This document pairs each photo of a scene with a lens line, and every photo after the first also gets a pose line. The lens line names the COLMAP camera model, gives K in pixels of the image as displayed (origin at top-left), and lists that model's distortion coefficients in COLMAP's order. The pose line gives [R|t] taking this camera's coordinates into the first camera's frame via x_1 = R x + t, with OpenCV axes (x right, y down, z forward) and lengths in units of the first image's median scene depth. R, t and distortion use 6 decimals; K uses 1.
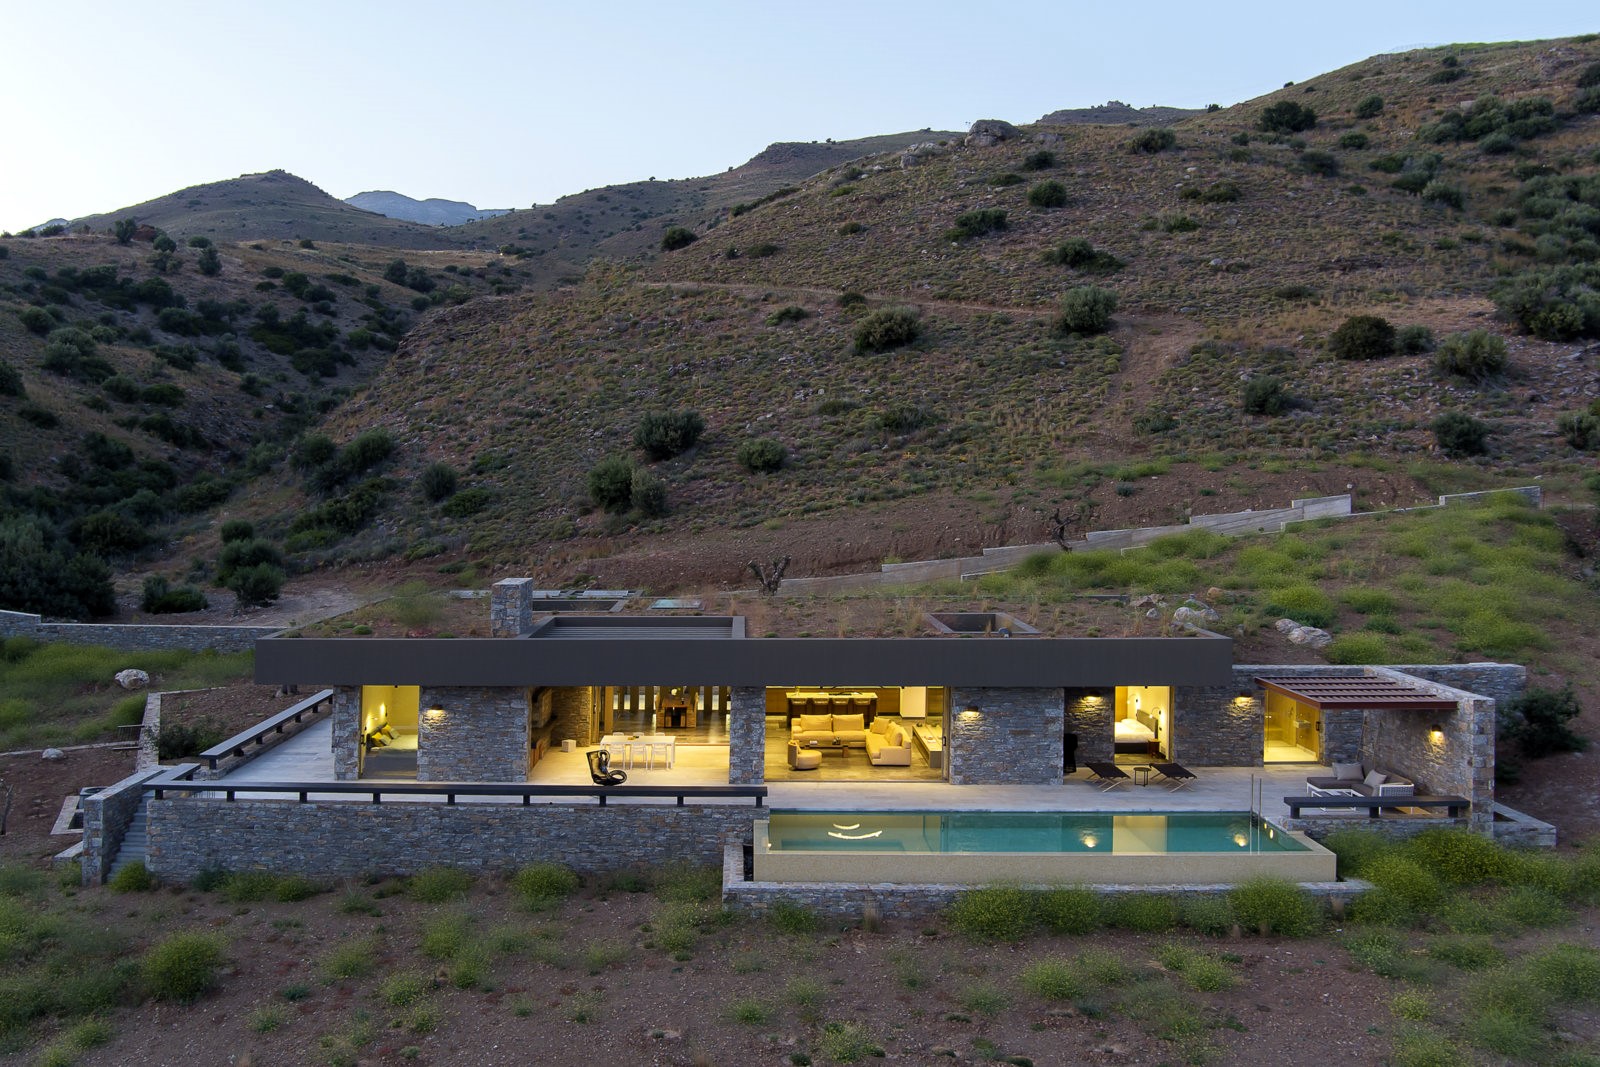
lens RADIAL K [[1365.8, 0, 772.7], [0, 1365.8, 491.4], [0, 0, 1]] dist [-0.070913, 0.004761]
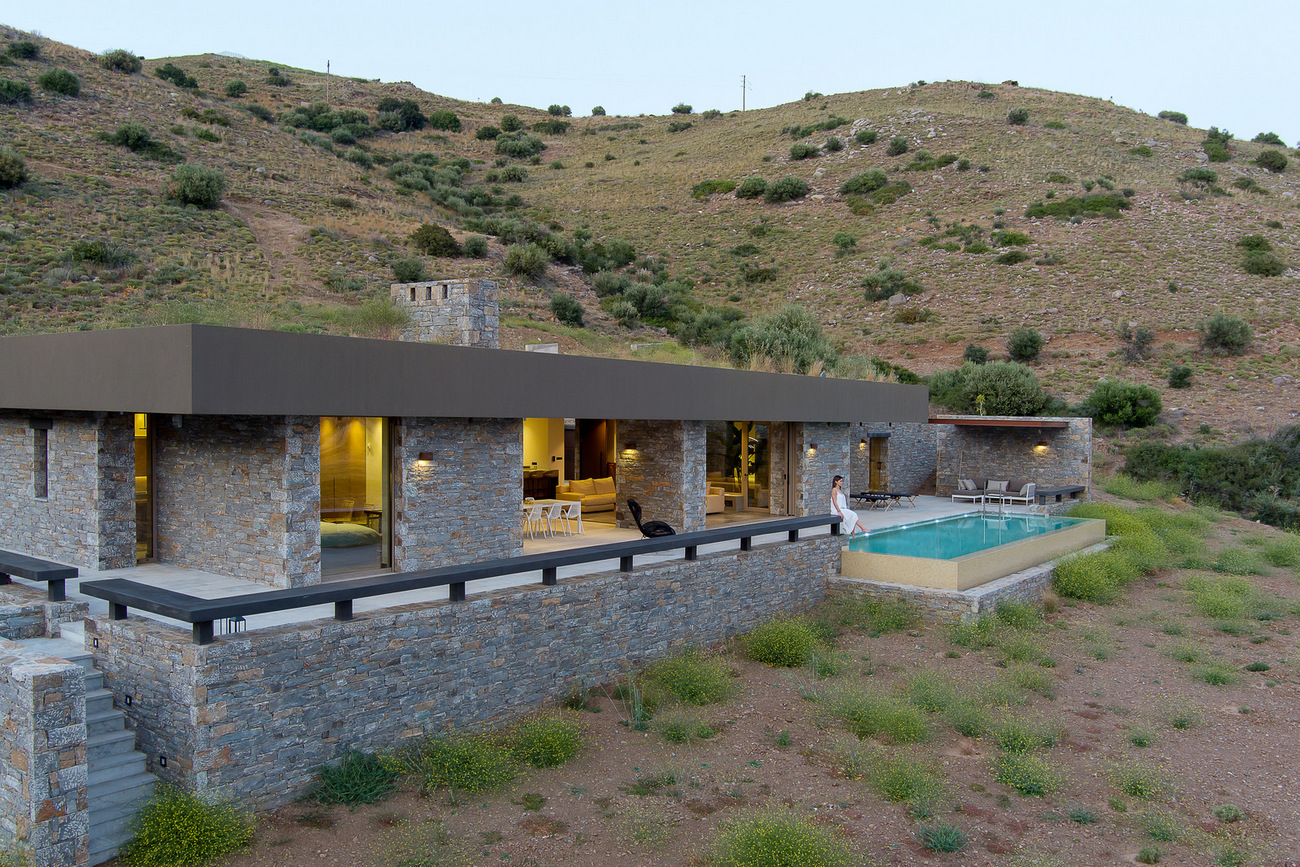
lens RADIAL K [[1024.3, 0, 650.0], [0, 1024.3, 433.5], [0, 0, 1]] dist [-0.059562, 0.001504]
pose [[0.584531, -0.002951, 0.811366, -0.228250], [-0.011903, 0.999855, 0.012212, 0.054944], [-0.811284, -0.016796, 0.584410, 0.244141]]
